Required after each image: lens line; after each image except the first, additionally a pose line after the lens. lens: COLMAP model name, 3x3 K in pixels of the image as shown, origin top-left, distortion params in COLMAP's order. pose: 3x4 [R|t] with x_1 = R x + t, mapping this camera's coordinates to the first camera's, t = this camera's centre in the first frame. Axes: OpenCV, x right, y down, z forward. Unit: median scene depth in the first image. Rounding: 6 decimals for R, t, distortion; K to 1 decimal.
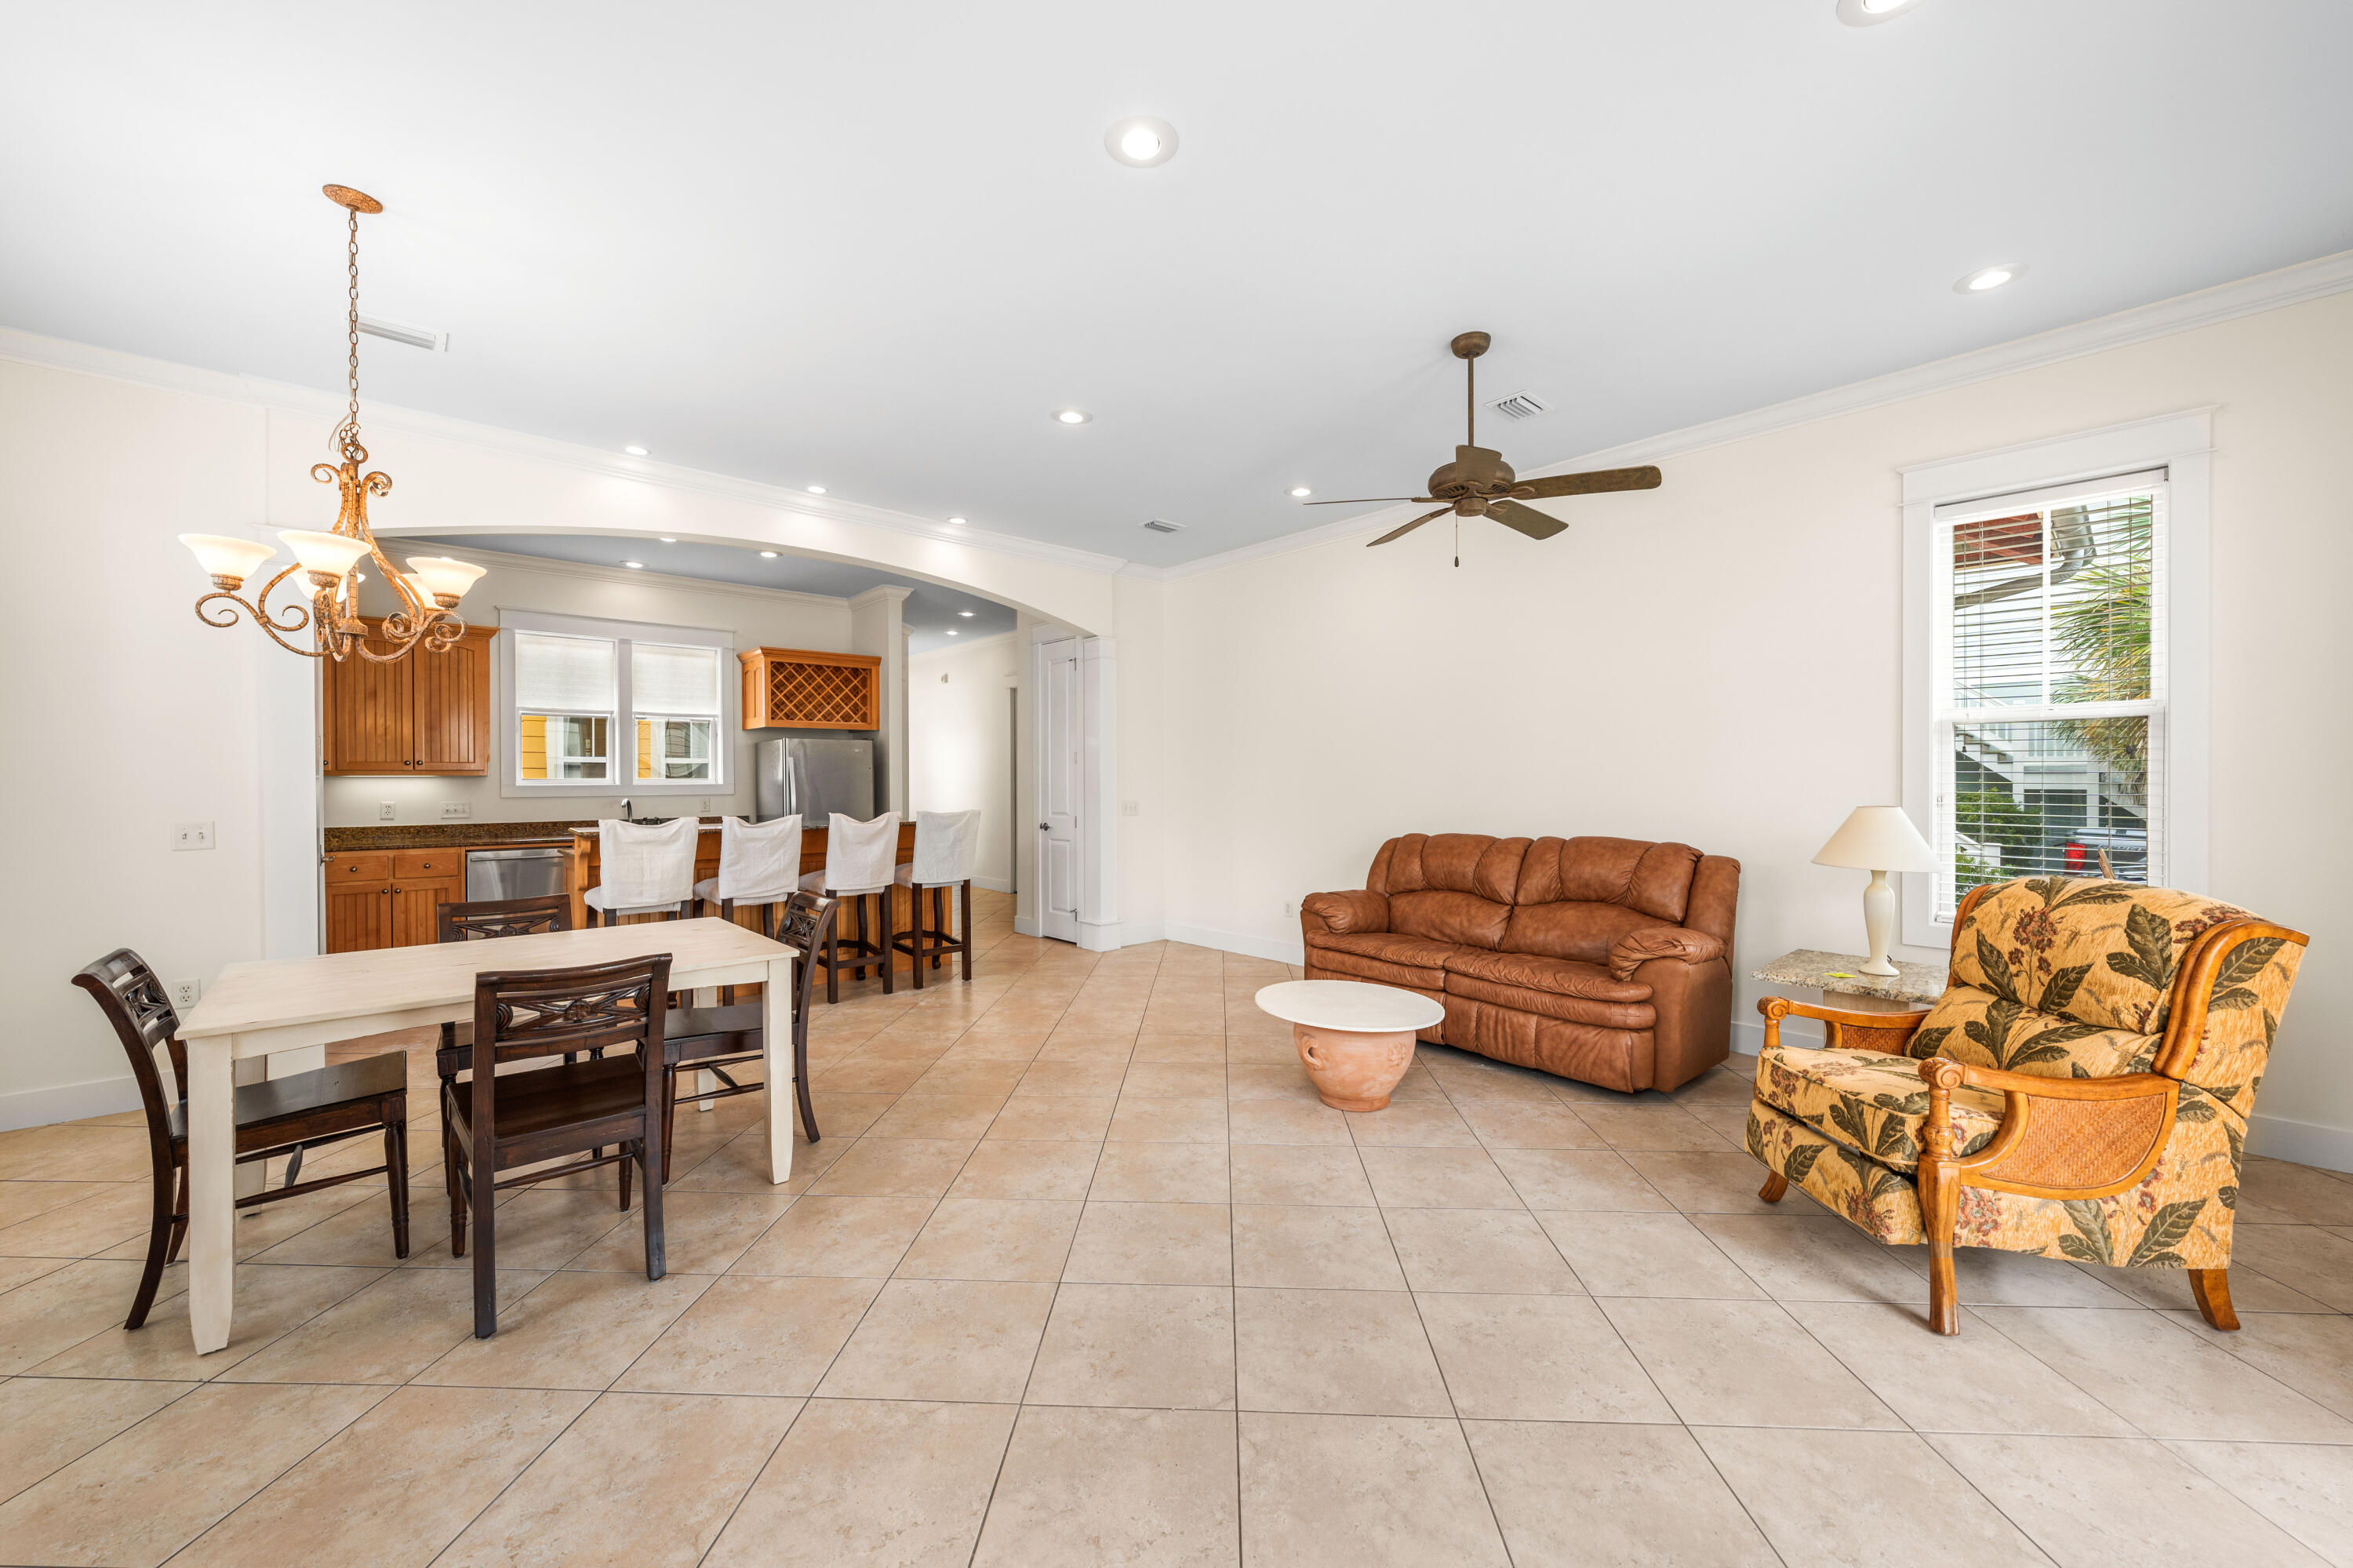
lens RADIAL K [[877.4, 0, 1165.0], [0, 877.4, 788.0], [0, 0, 1]] dist [-0.007475, 0.000185]
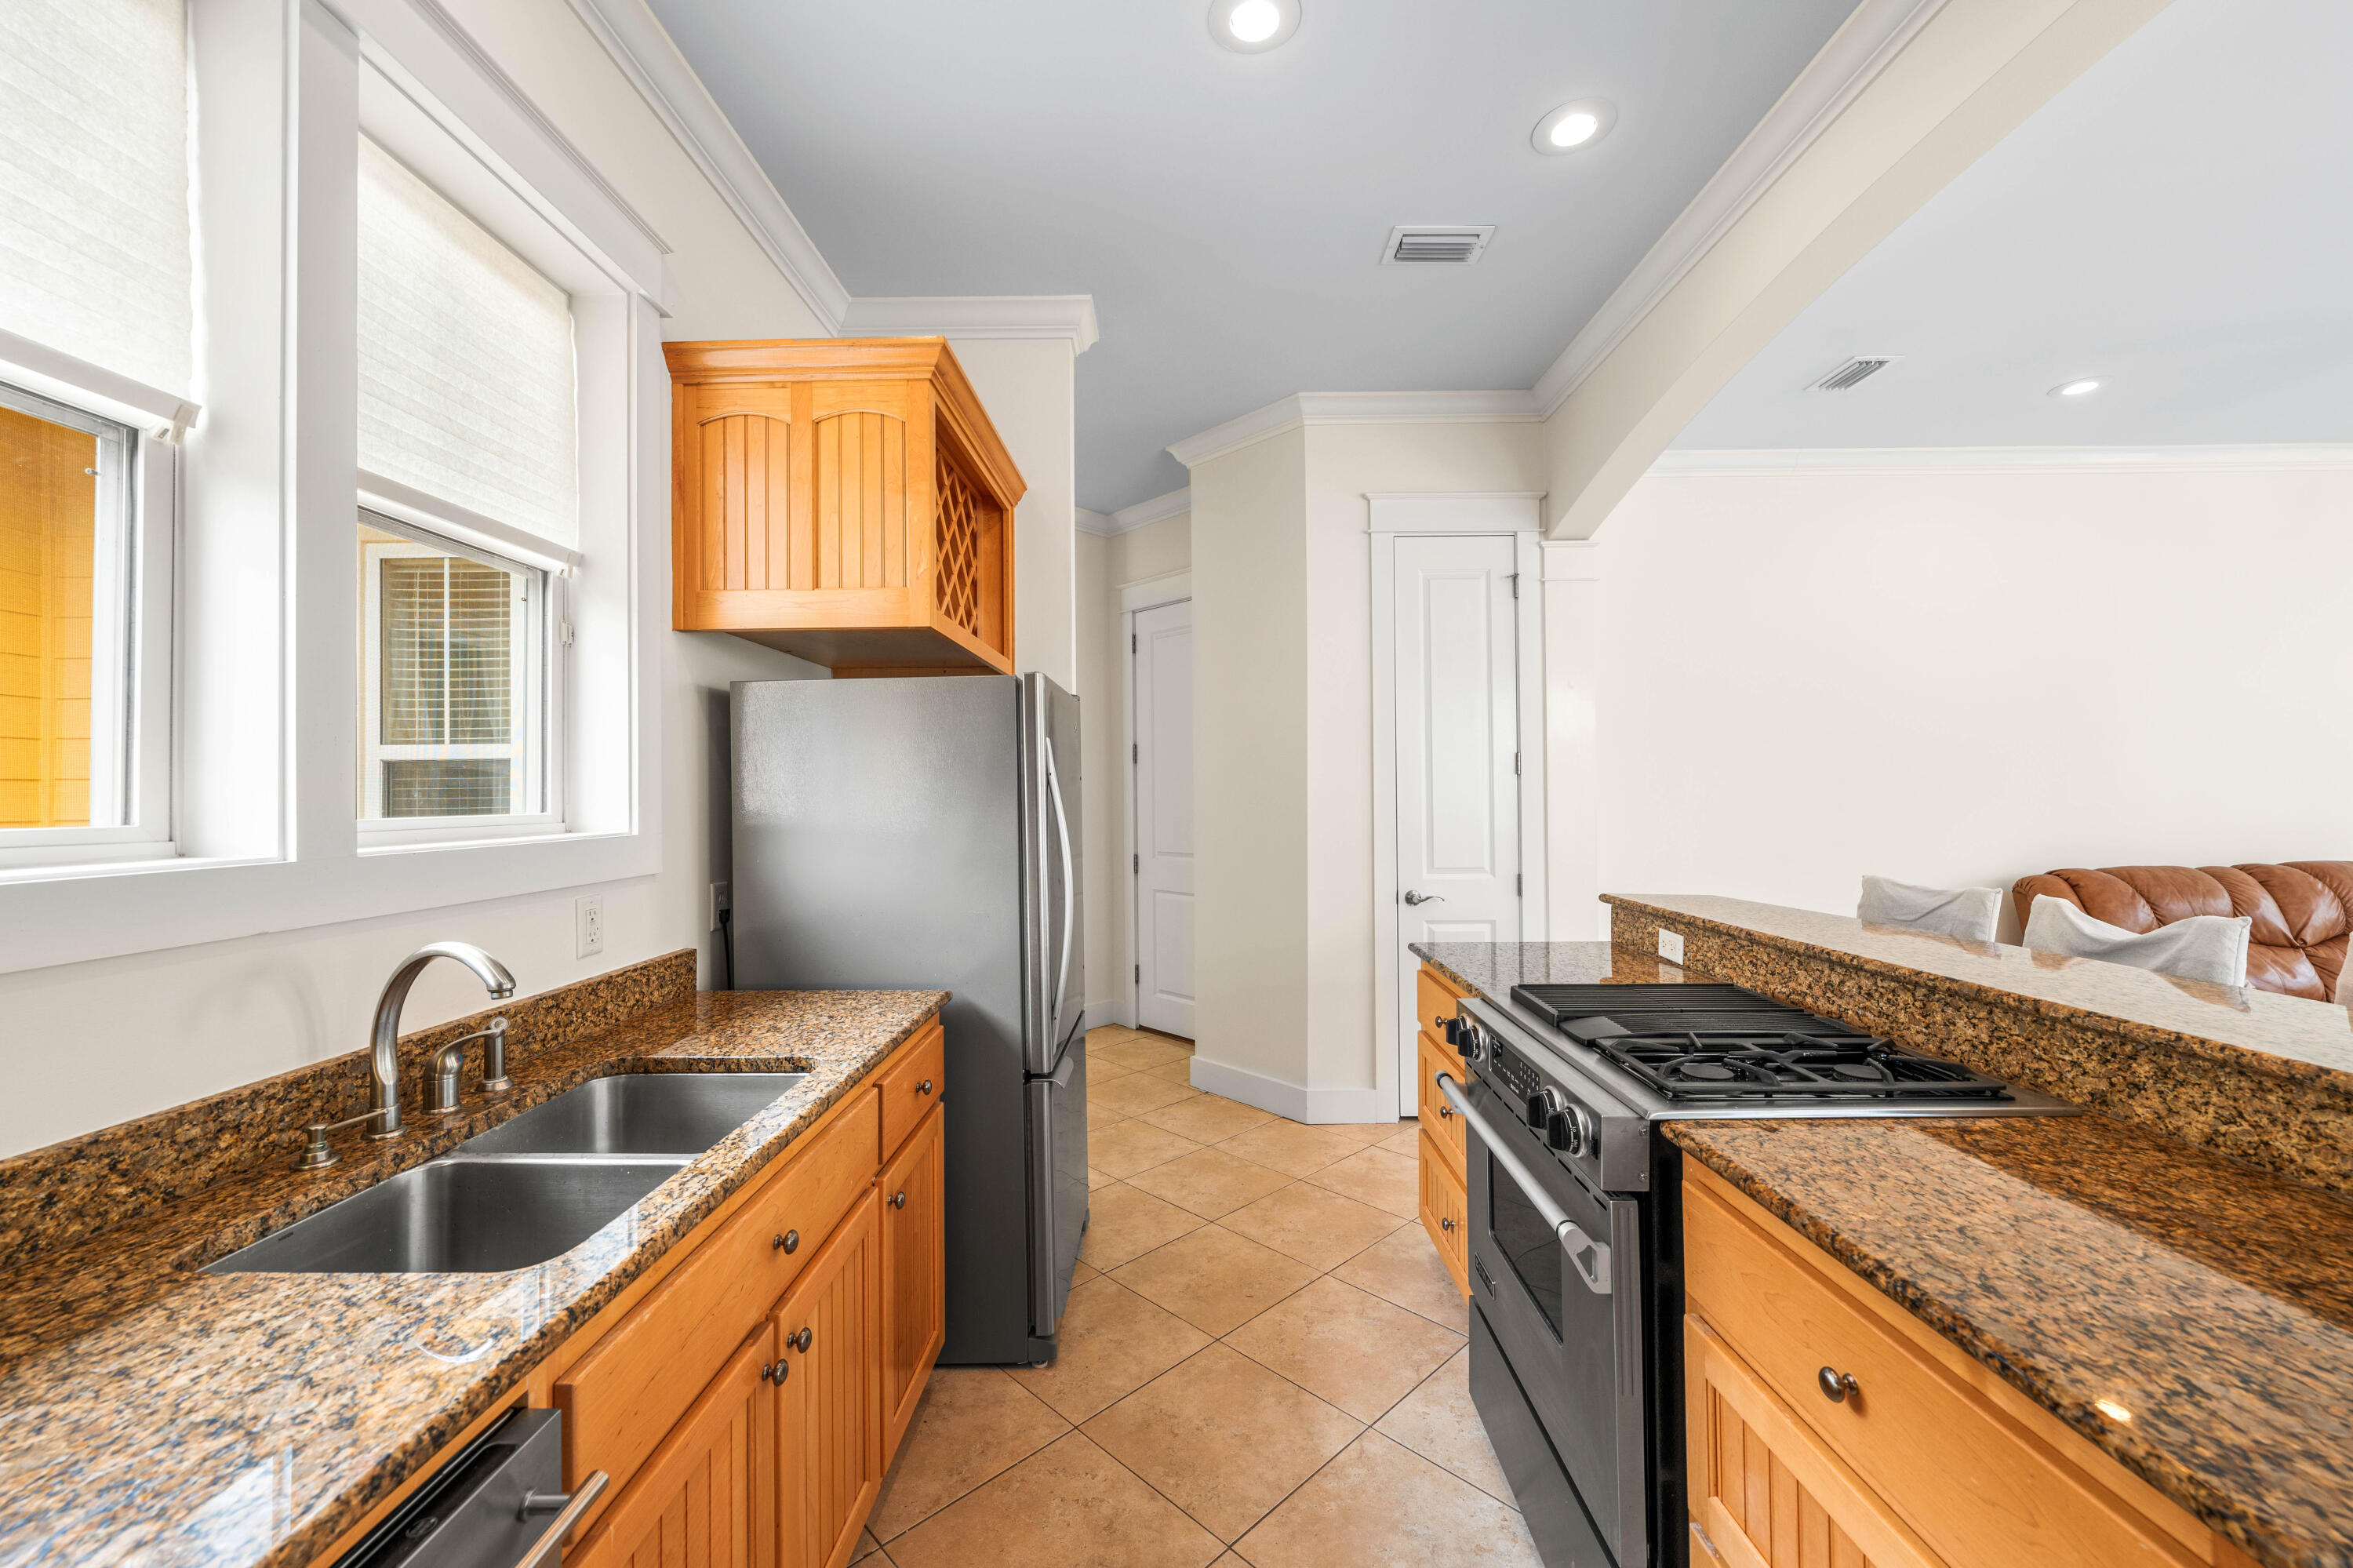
lens RADIAL K [[942.3, 0, 1175.3], [0, 942.3, 789.6], [0, 0, 1]] dist [0.008092, -0.000163]
pose [[0.667577, 0.001734, 0.744539, -0.640869], [0.013736, 0.999798, -0.014644, -0.012857], [-0.744414, 0.020003, 0.667419, 0.752208]]
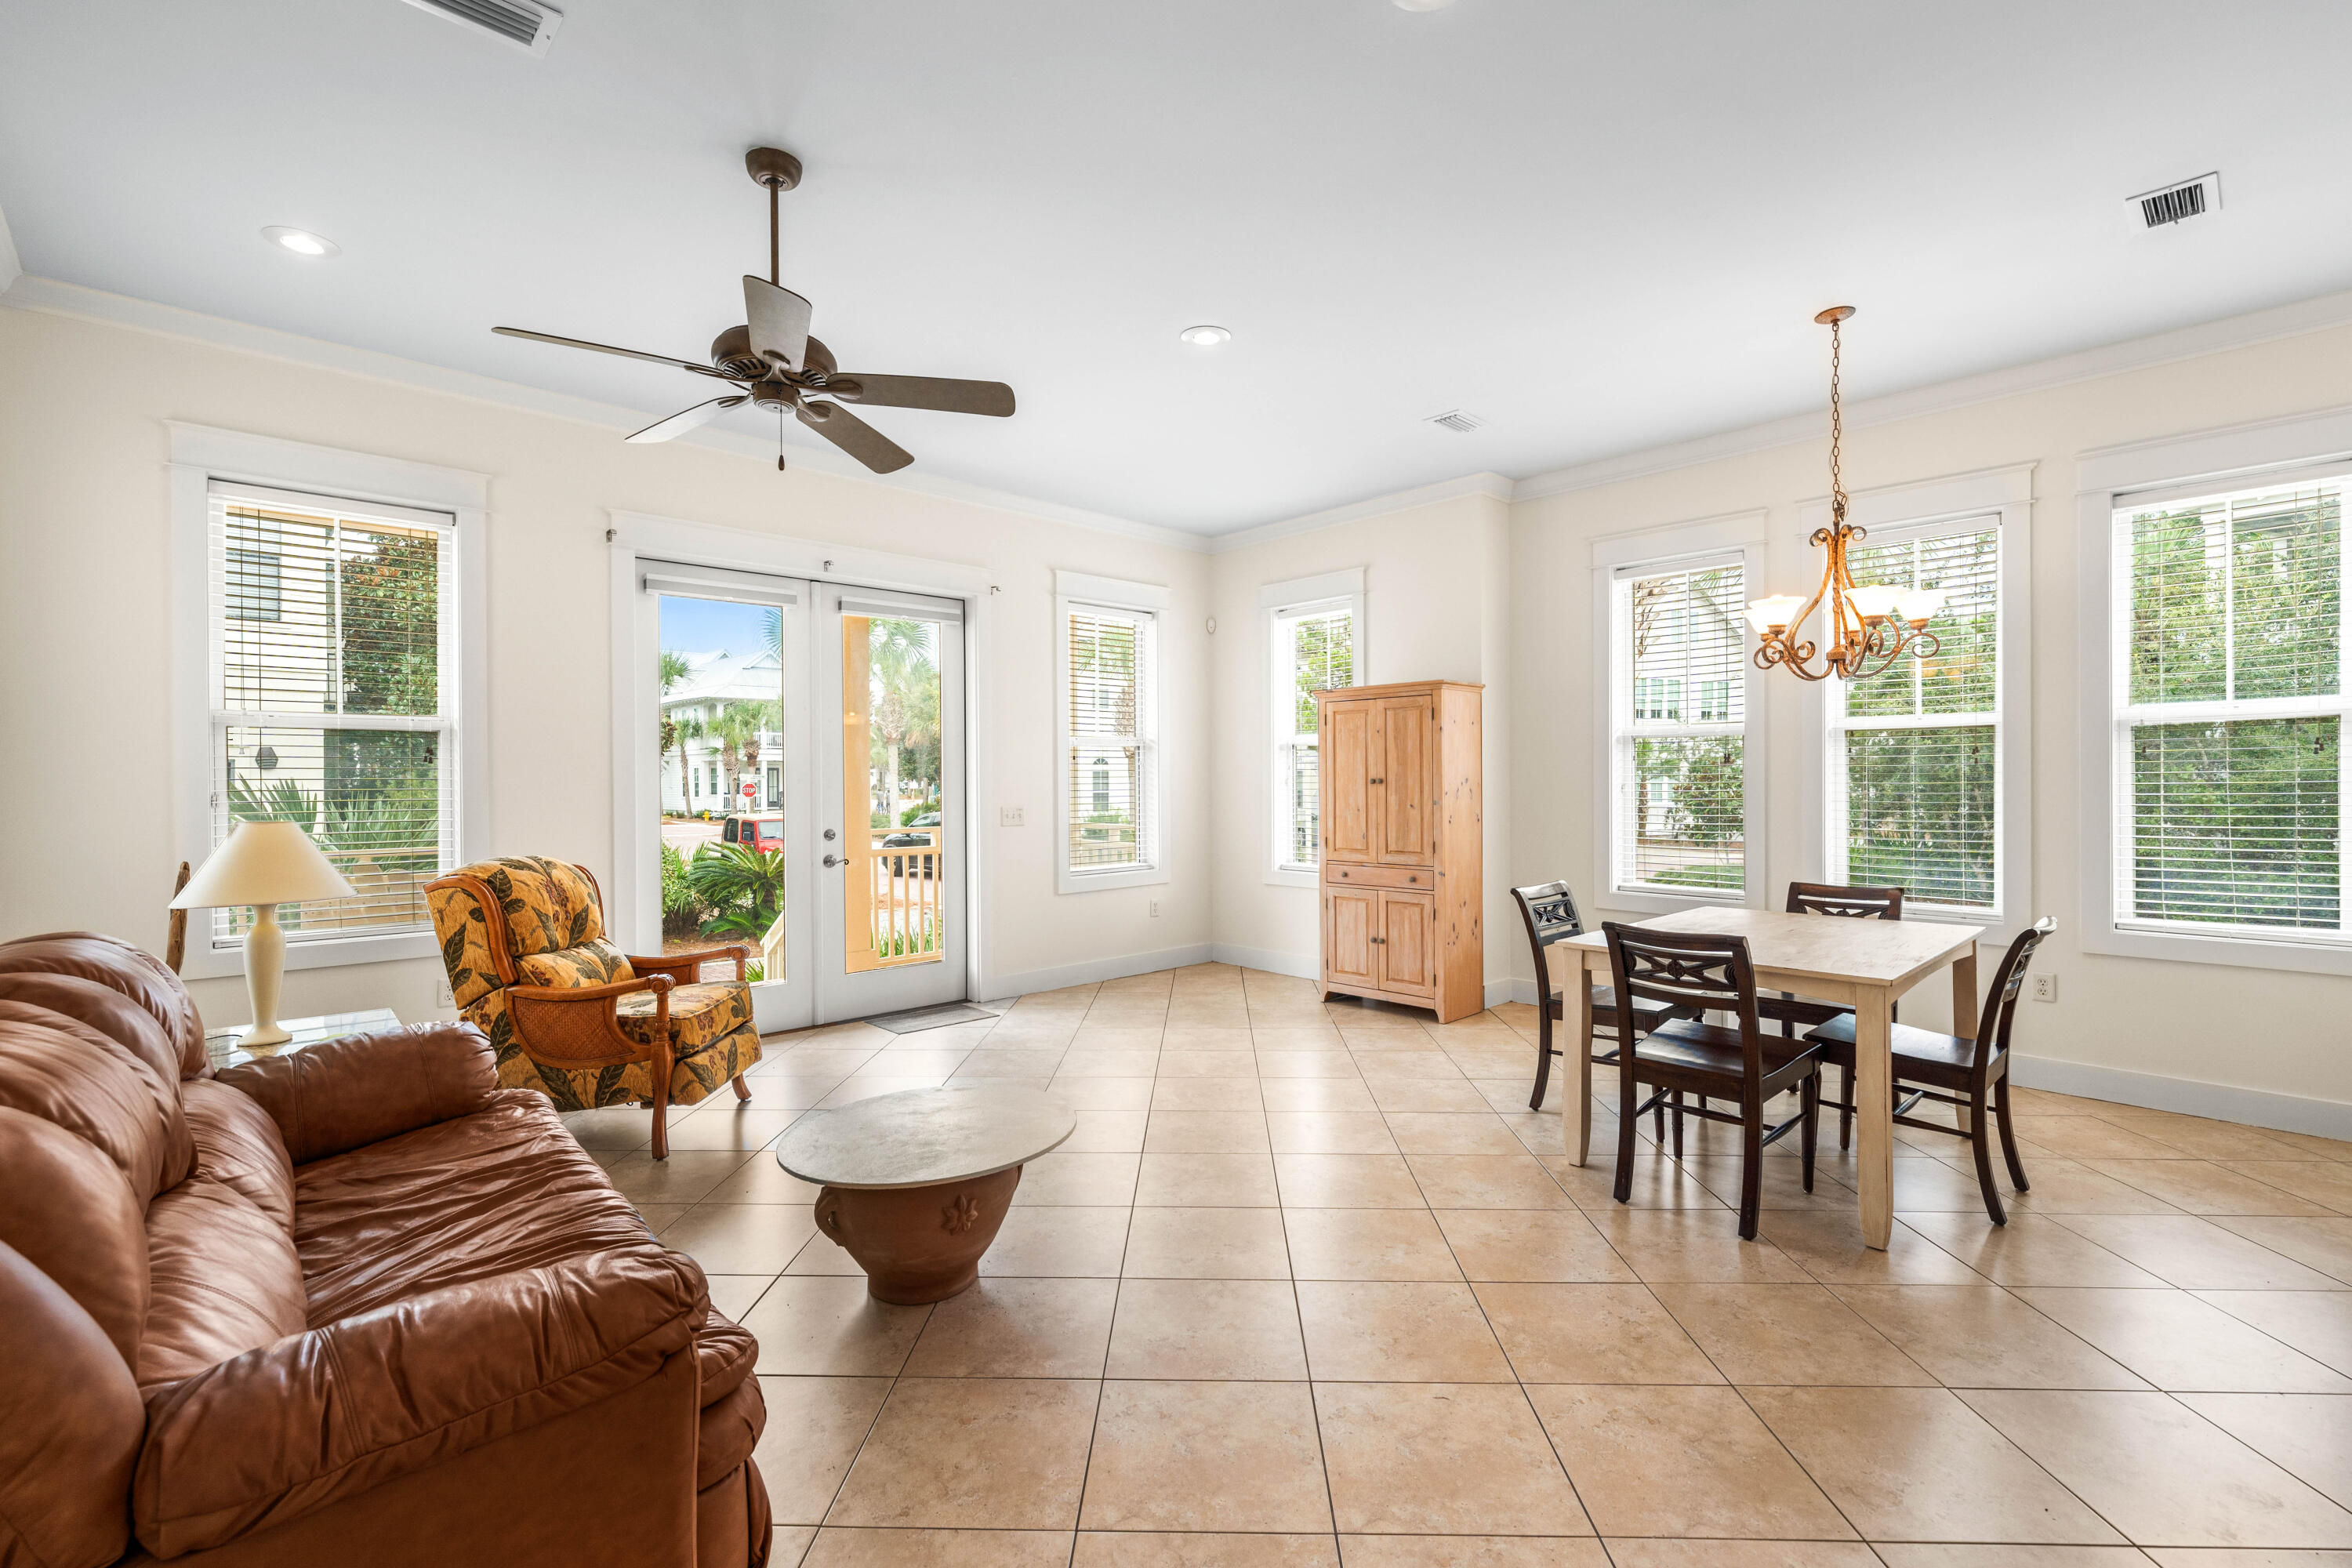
lens RADIAL K [[1028.0, 0, 1163.0], [0, 1028.0, 779.2], [0, 0, 1]] dist [-0.001849, -0.000757]
pose [[-0.999674, 0.009762, -0.023583, 0.027484], [0.009399, 0.999837, 0.015431, -0.011234], [0.023730, 0.015204, -0.999603, 0.878460]]
